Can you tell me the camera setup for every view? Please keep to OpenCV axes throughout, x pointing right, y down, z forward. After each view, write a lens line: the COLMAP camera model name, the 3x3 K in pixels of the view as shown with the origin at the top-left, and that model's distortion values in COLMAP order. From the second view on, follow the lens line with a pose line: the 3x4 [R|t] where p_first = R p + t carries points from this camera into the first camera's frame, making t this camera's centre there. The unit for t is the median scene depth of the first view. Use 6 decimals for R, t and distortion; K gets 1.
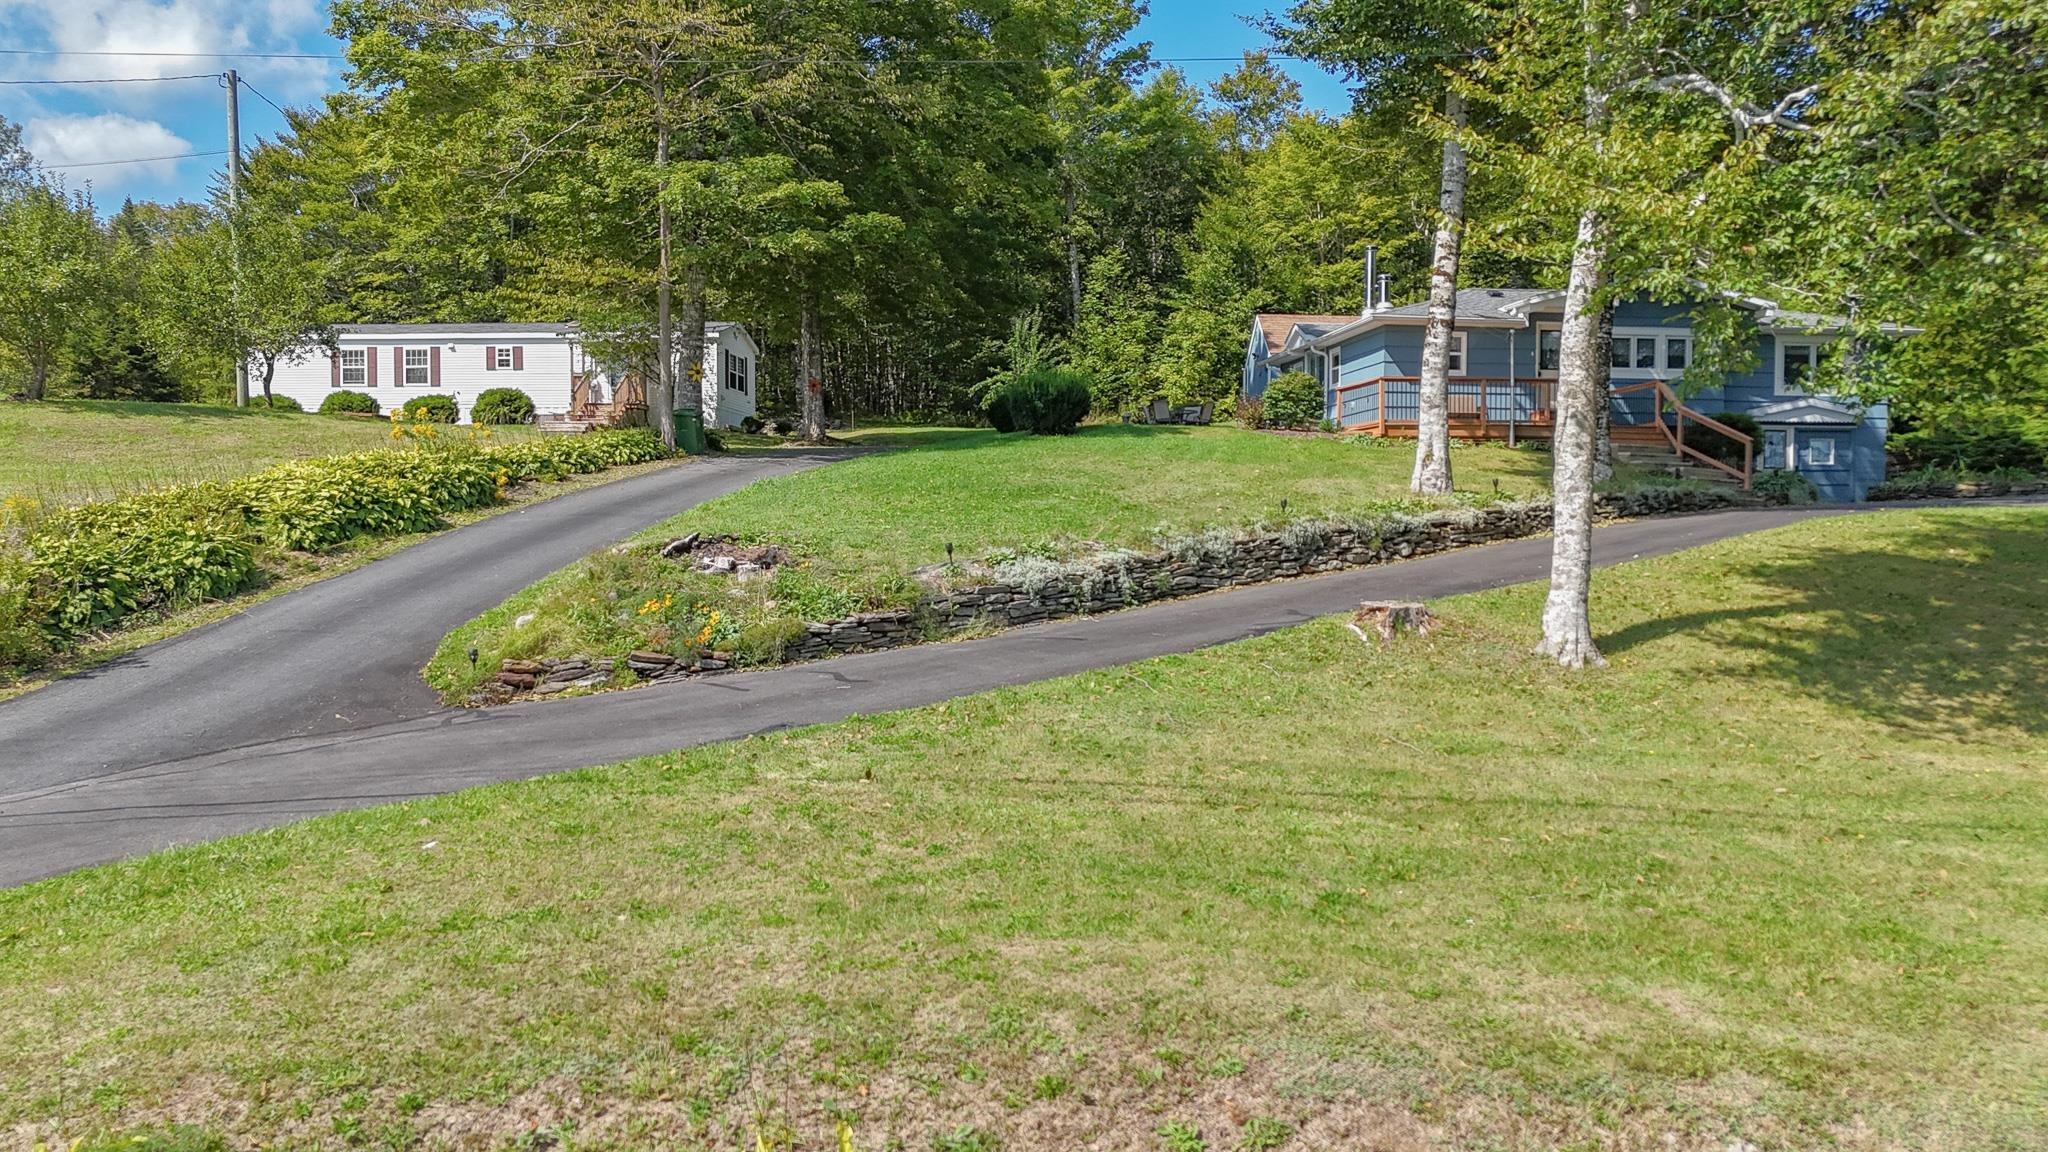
lens RADIAL K [[1477.2, 0, 1028.3], [0, 1477.2, 571.5], [0, 0, 1]] dist [0.042931, -0.012106]
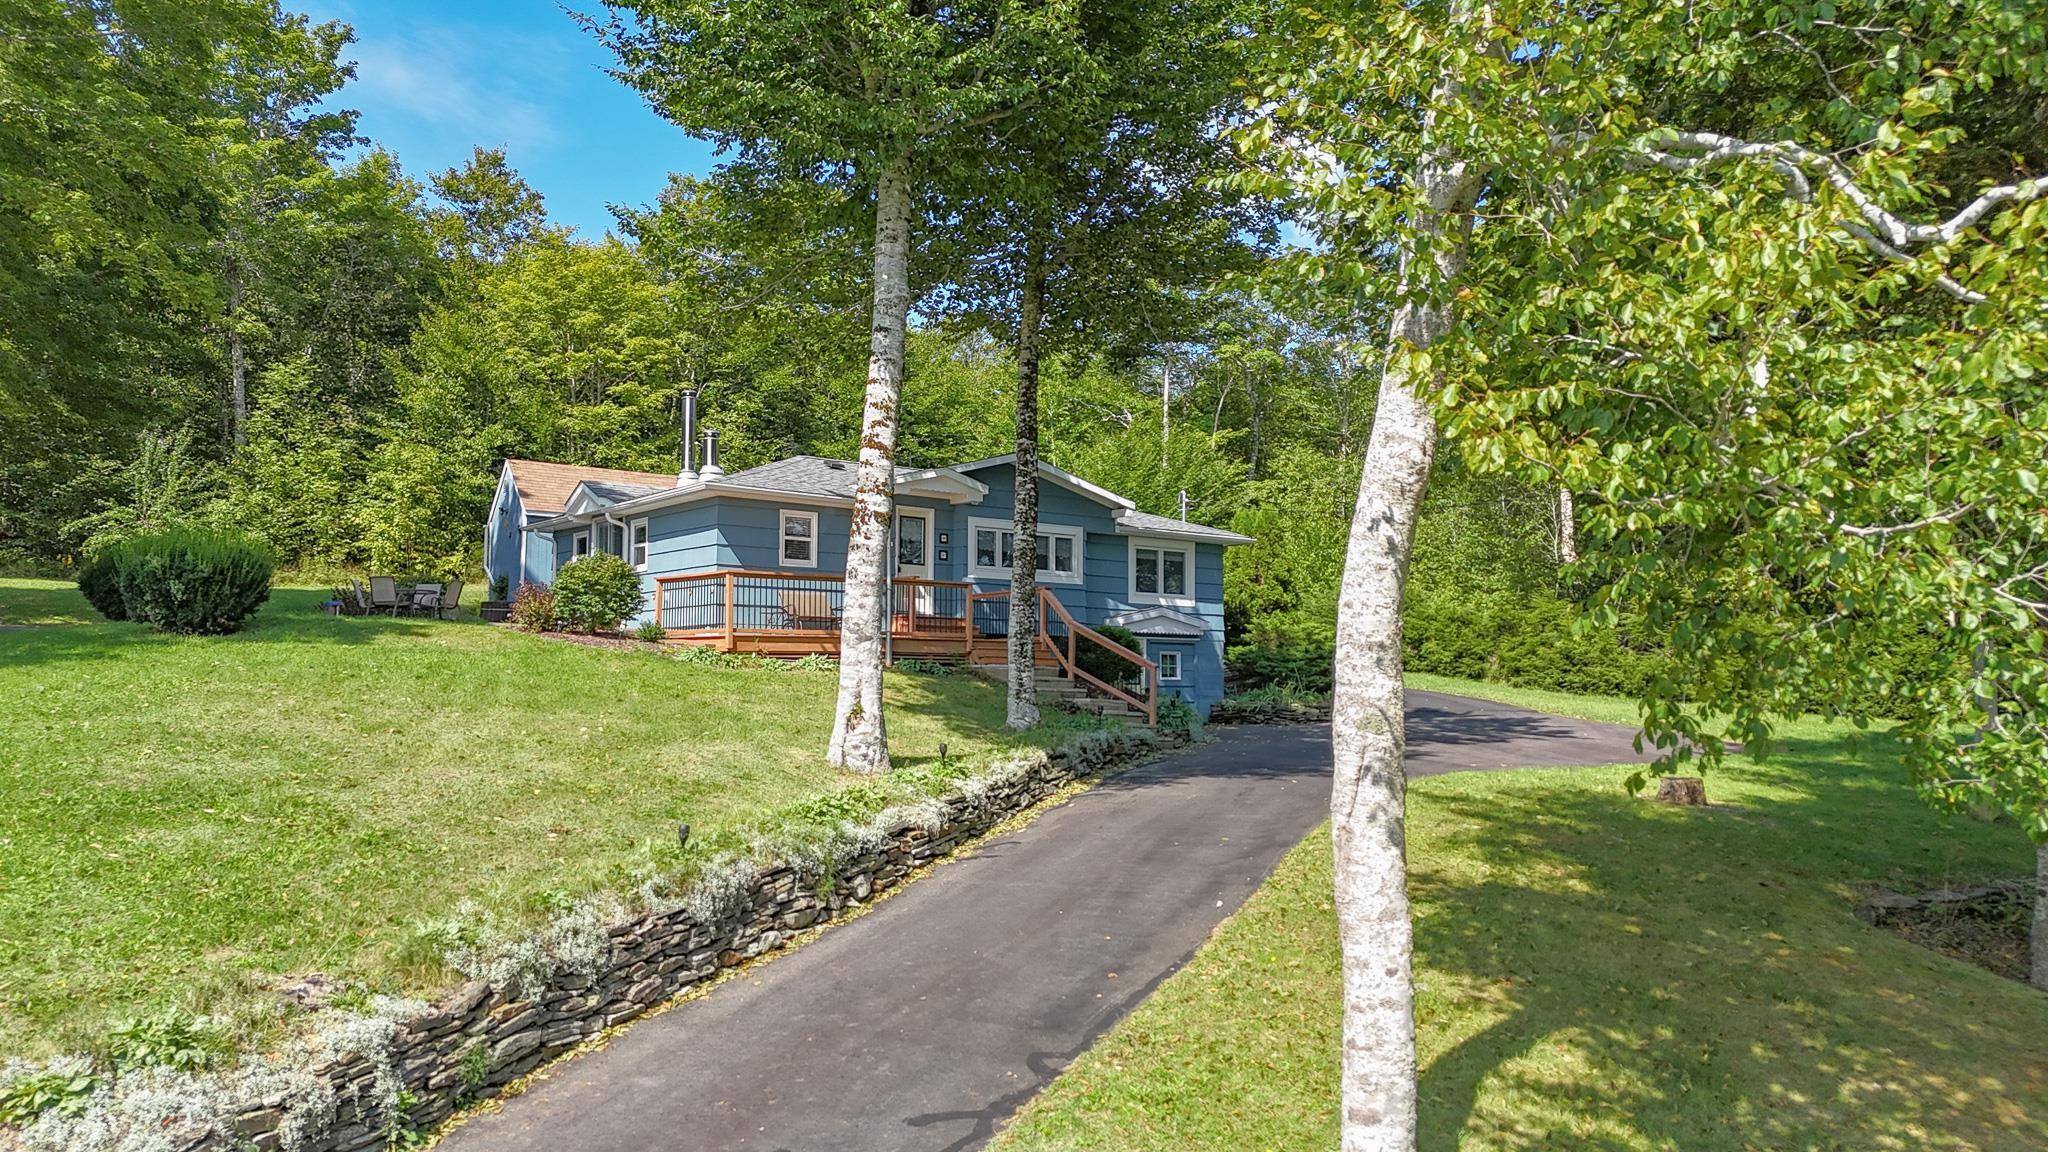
lens RADIAL K [[1477.2, 0, 1033.4], [0, 1477.2, 574.8], [0, 0, 1]] dist [0.042931, -0.012106]
pose [[0.862806, 0.040592, 0.503903, 0.000536], [0.006941, 0.995726, -0.092095, -0.059889], [-0.505487, 0.082957, 0.858837, 0.294076]]
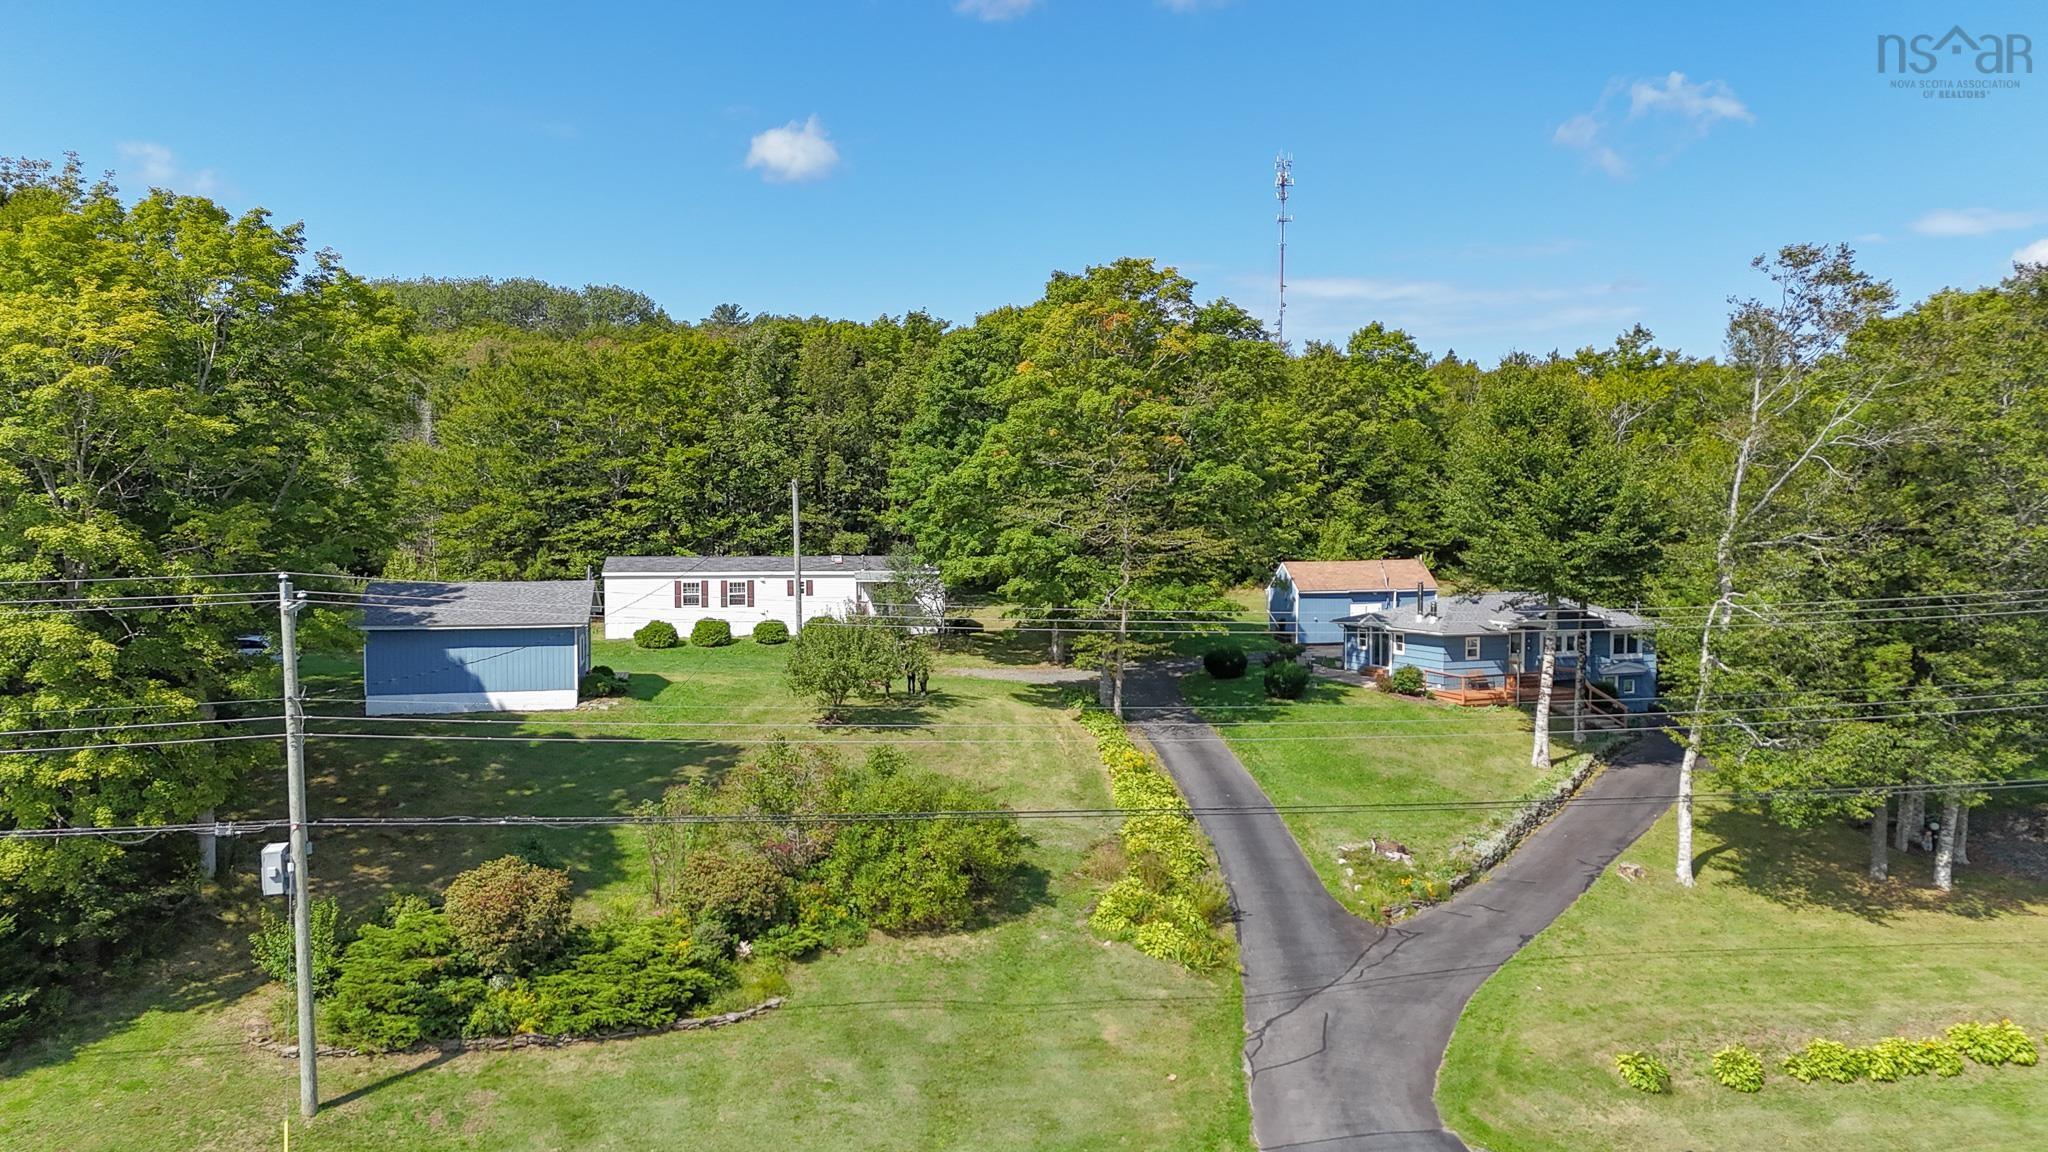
lens RADIAL K [[1477.2, 0, 1020.0], [0, 1477.2, 569.8], [0, 0, 1]] dist [0.042931, -0.012106]
pose [[0.967169, -0.009509, 0.253957, -0.843806], [0.003395, 0.999694, 0.024502, -0.322736], [-0.254112, -0.022836, 0.966905, -0.784698]]
